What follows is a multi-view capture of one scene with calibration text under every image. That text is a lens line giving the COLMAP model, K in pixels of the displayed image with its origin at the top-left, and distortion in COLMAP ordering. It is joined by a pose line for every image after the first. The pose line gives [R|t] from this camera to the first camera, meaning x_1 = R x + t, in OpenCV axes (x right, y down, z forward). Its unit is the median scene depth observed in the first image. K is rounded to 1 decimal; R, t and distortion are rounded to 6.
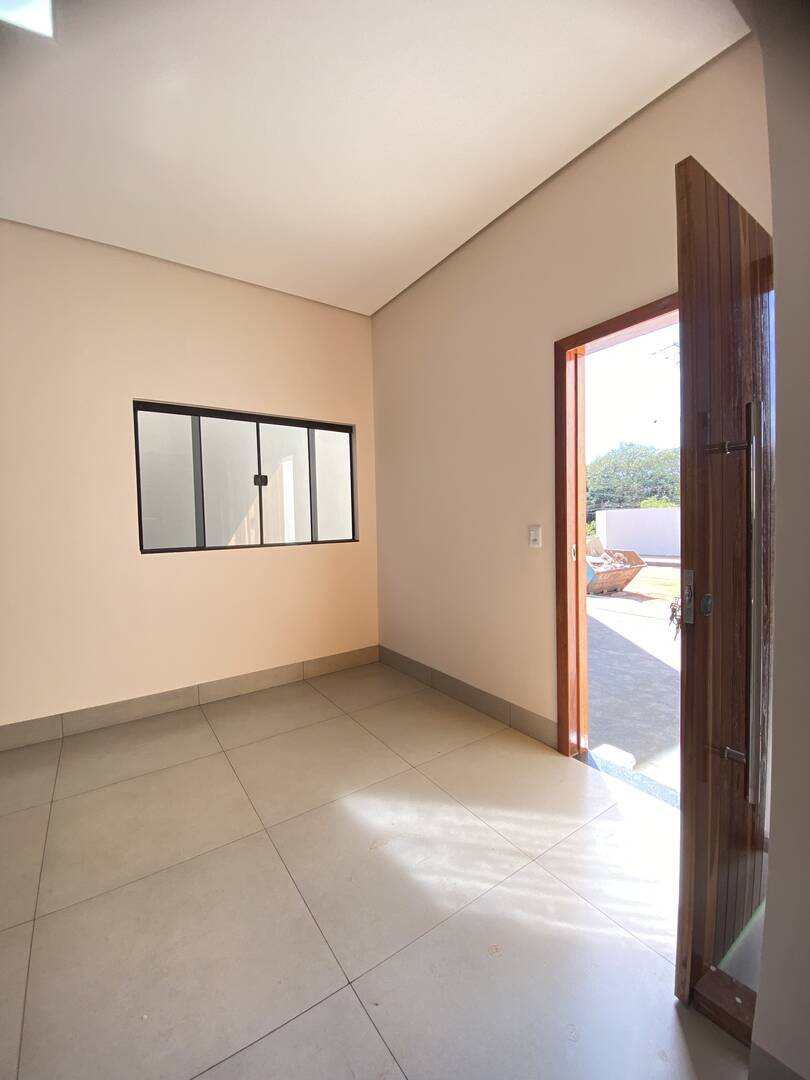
lens RADIAL K [[439.5, 0, 404.4], [0, 439.5, 540.5], [0, 0, 1]] dist [-0.019071, -0.002302]
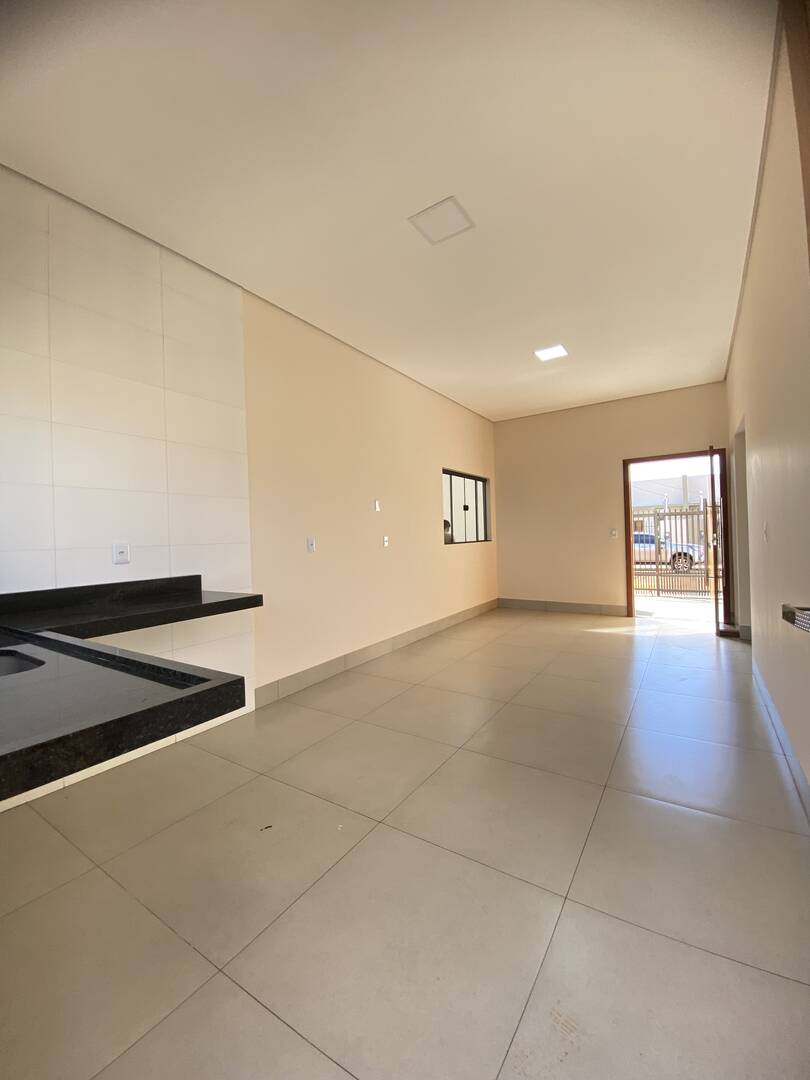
lens RADIAL K [[439.5, 0, 406.5], [0, 439.5, 536.6], [0, 0, 1]] dist [-0.019071, -0.002302]
pose [[0.931922, -0.006133, 0.362607, -1.250095], [0.024829, 0.998590, -0.046925, 0.068865], [-0.361808, 0.052733, 0.930760, -0.666154]]
